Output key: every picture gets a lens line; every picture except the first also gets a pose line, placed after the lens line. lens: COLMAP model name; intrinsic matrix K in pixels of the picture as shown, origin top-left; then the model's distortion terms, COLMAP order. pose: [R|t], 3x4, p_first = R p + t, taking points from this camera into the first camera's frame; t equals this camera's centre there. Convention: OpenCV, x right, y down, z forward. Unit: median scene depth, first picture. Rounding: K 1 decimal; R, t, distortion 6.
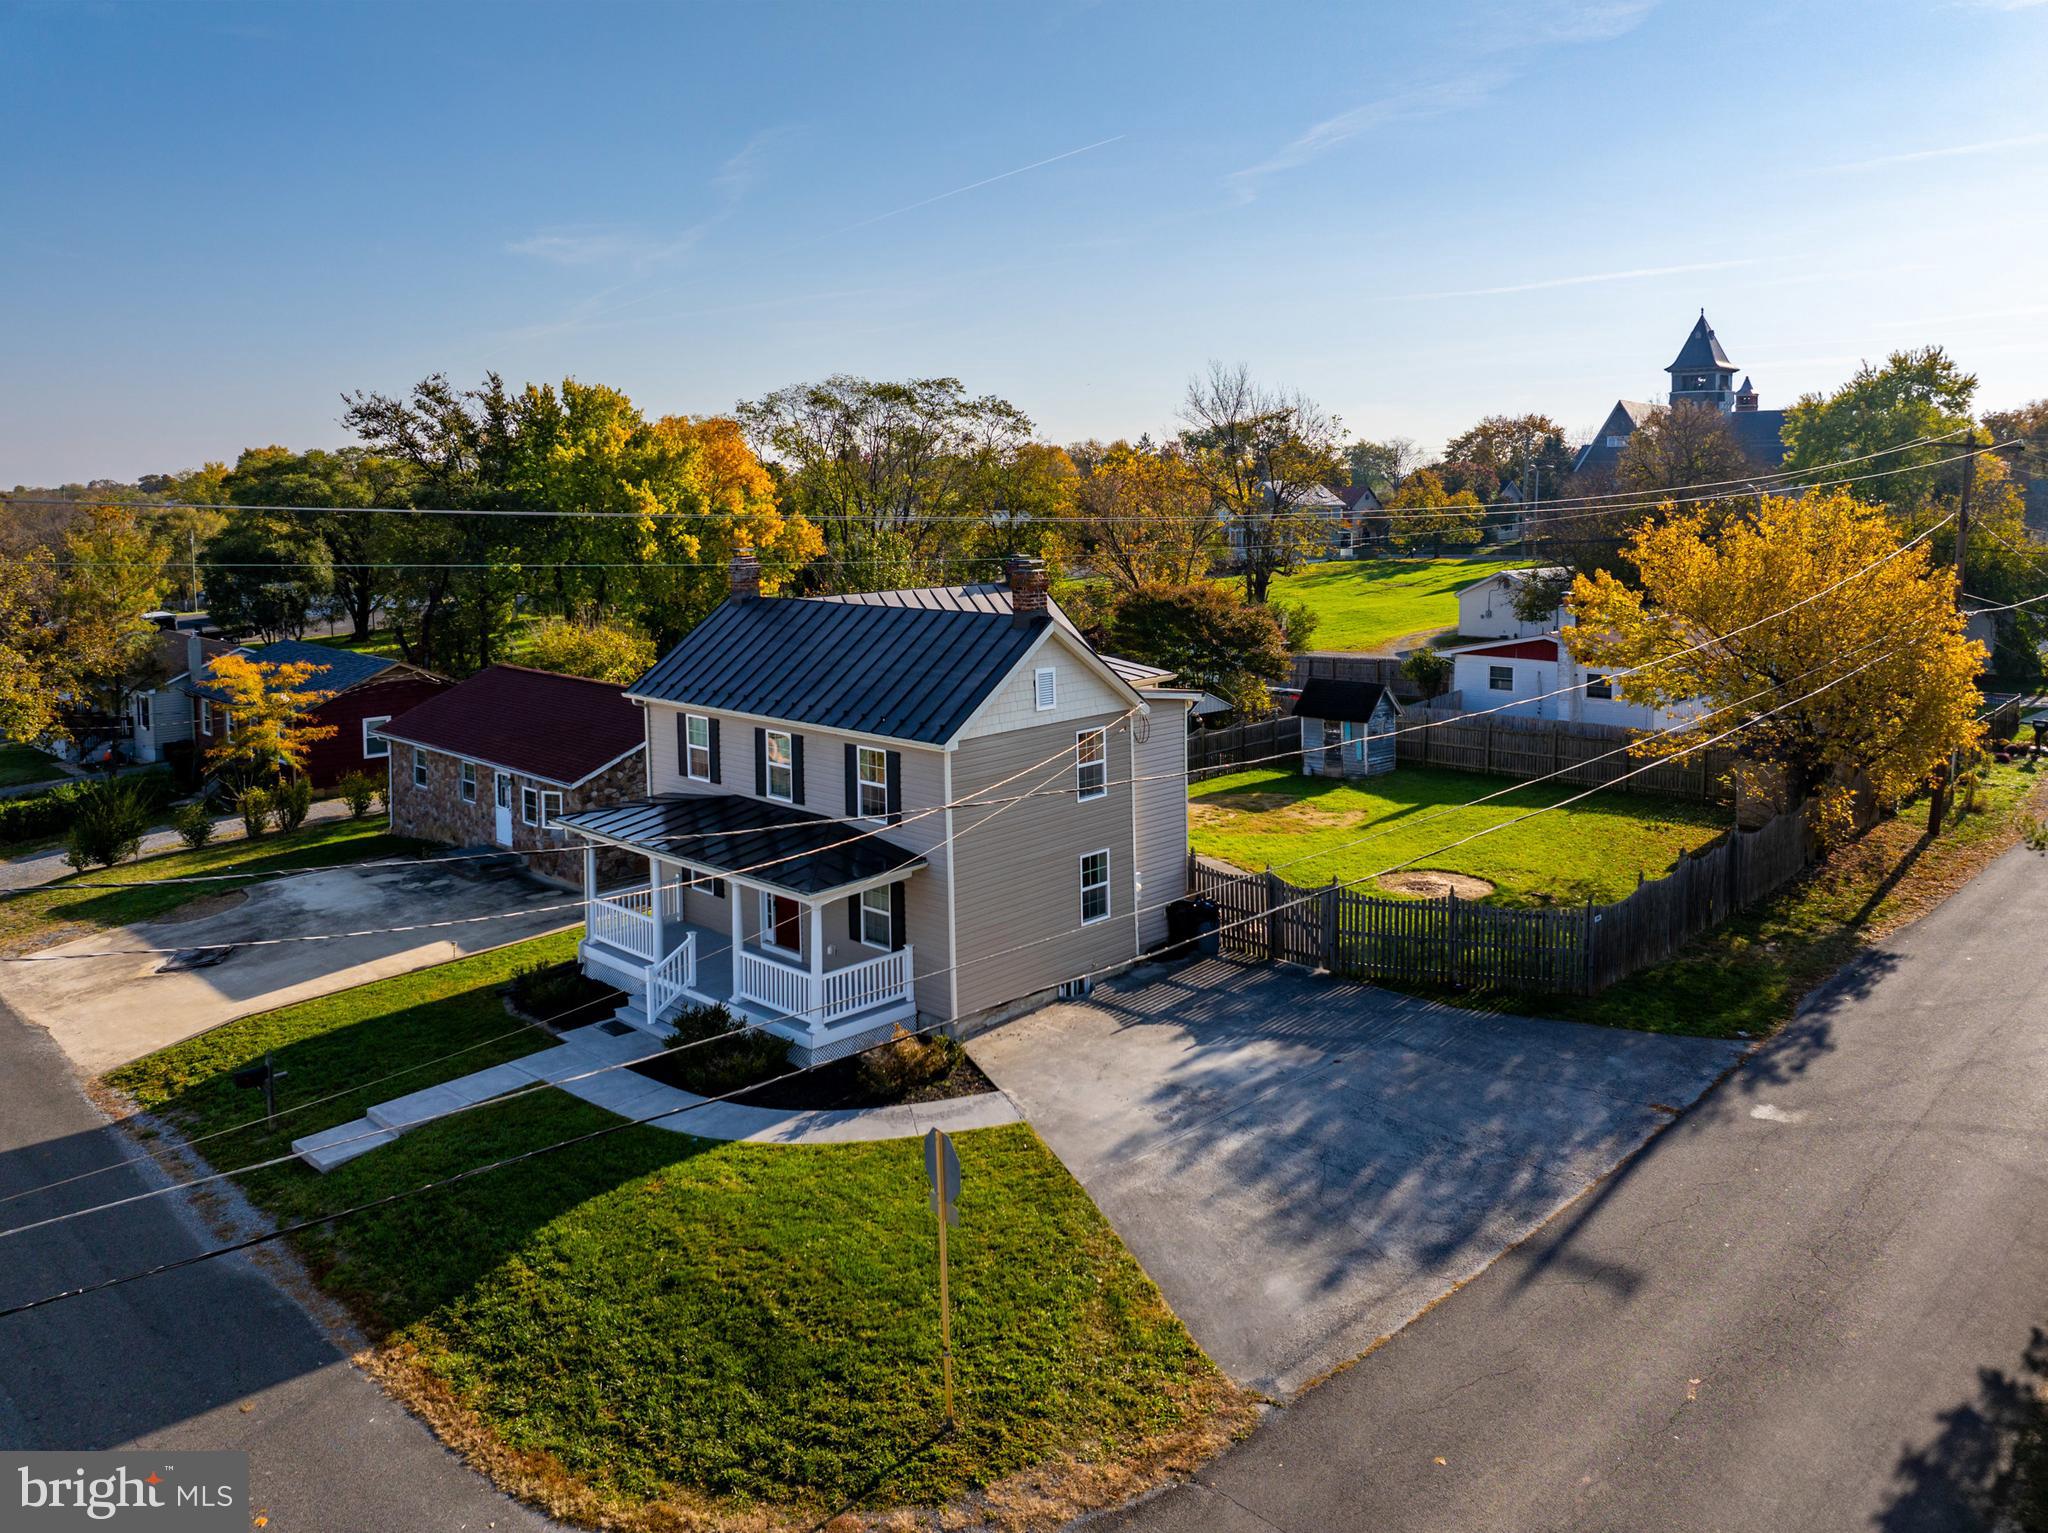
lens RADIAL K [[1504.0, 0, 1035.0], [0, 1504.0, 623.1], [0, 0, 1]] dist [-0.033818, 0.000101]
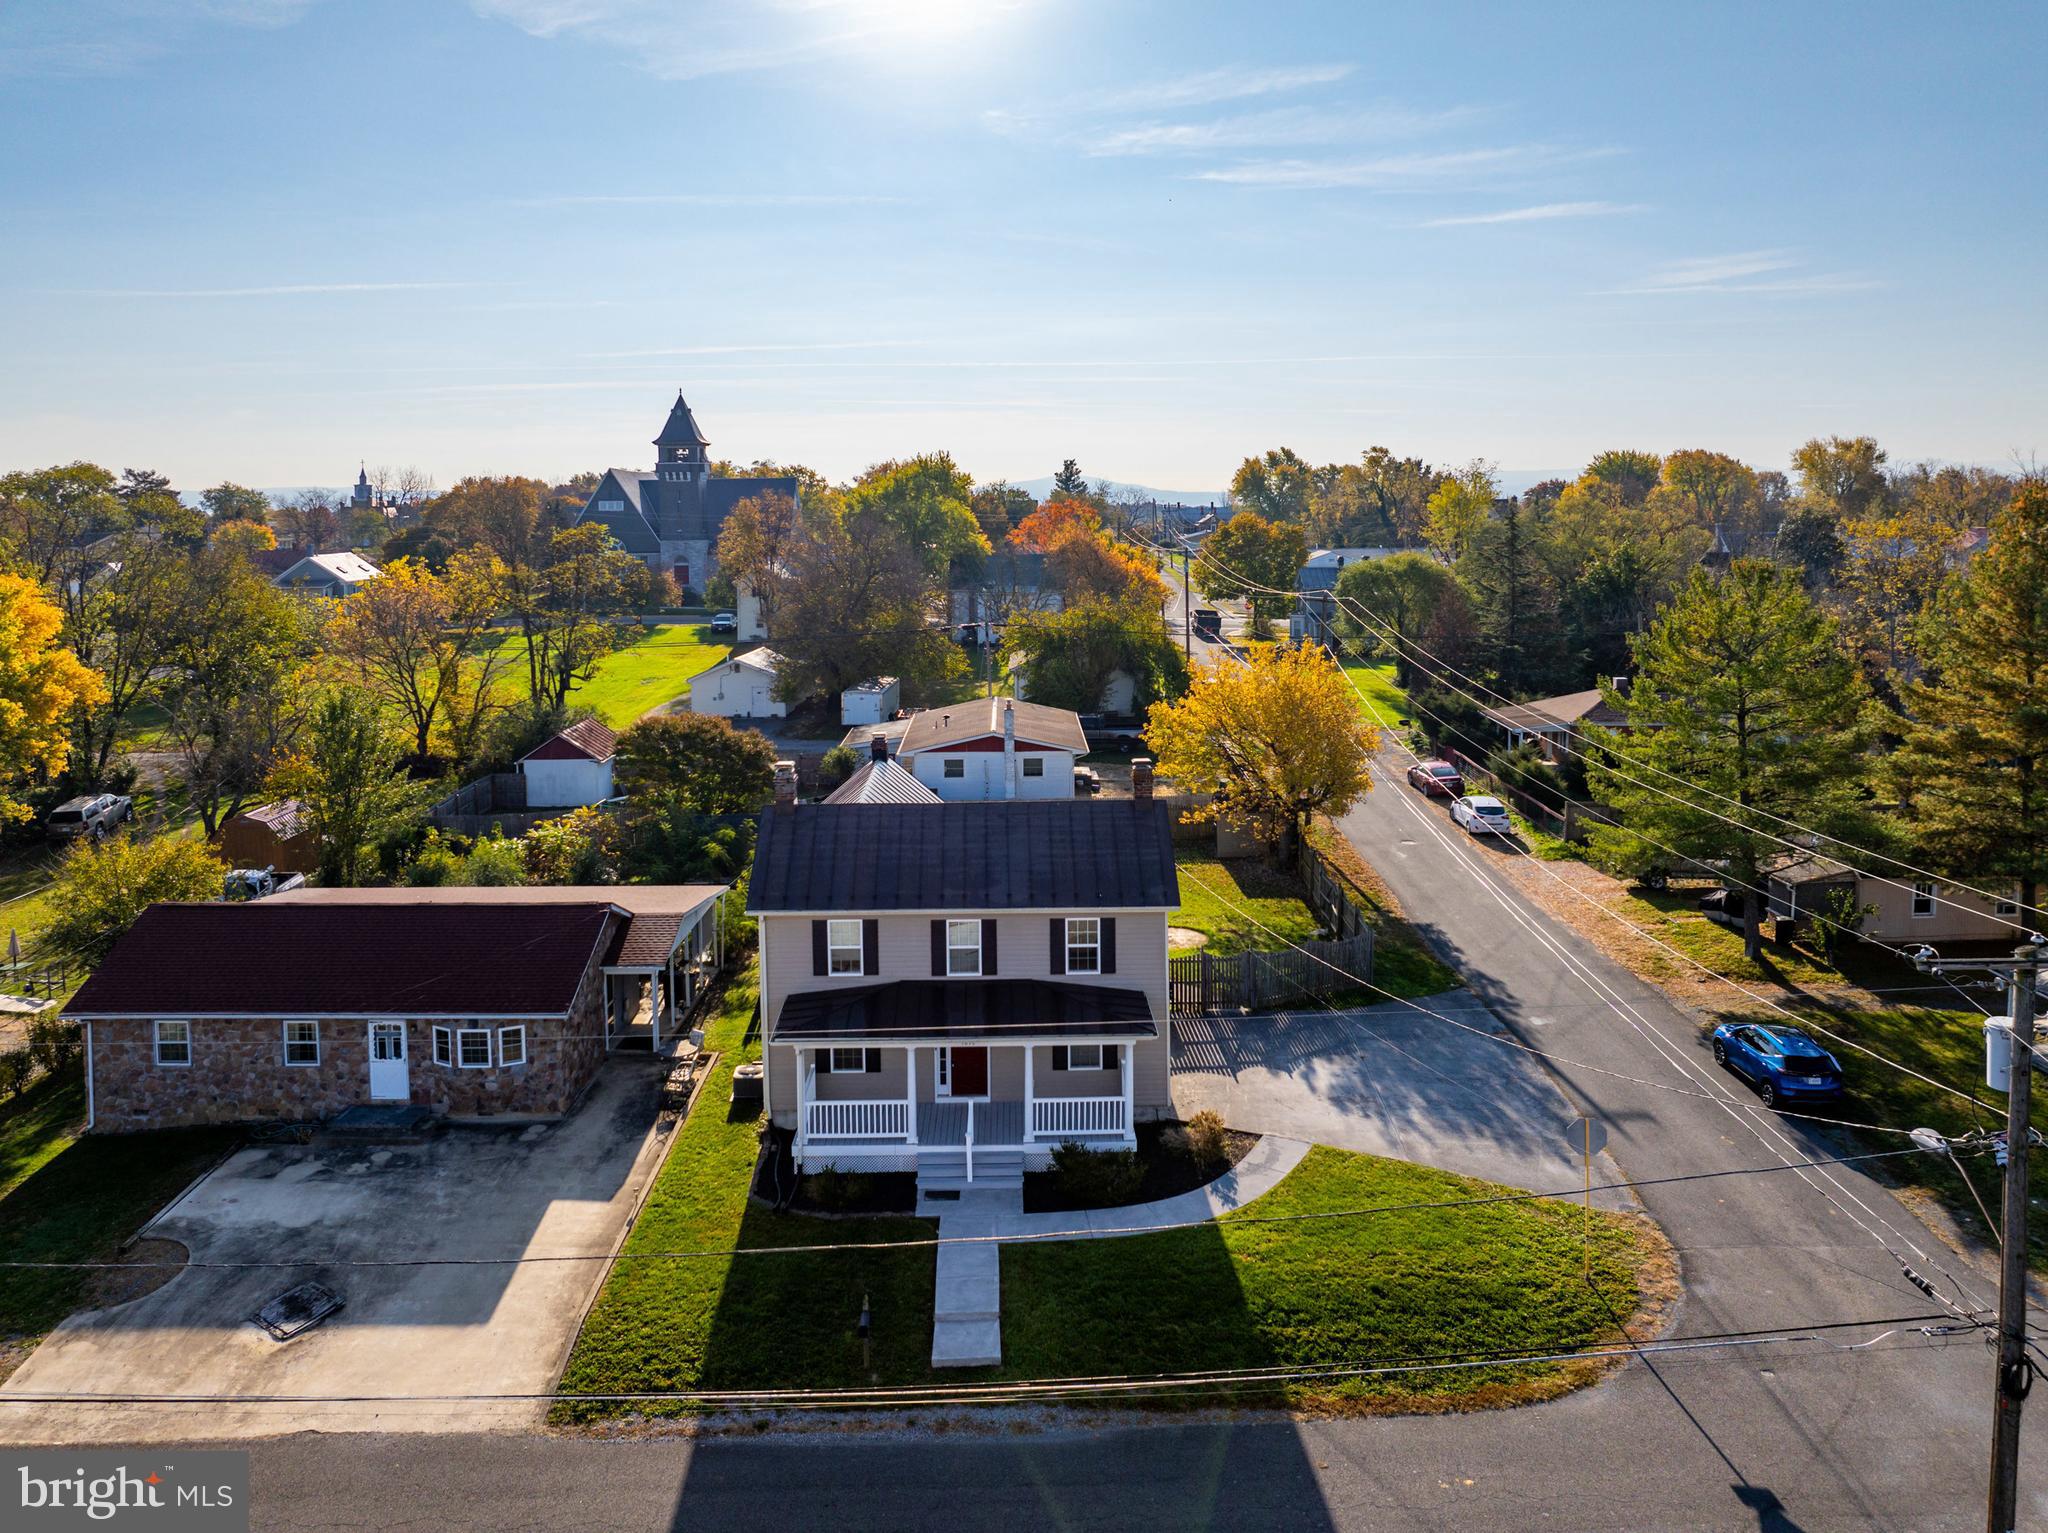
lens RADIAL K [[1504.0, 0, 1035.0], [0, 1504.0, 623.1], [0, 0, 1]] dist [-0.033818, 0.000101]
pose [[0.701289, -0.054143, 0.710818, -1.013650], [0.062603, 0.997937, 0.014249, -0.187589], [-0.710123, 0.034507, 0.703231, 0.097285]]
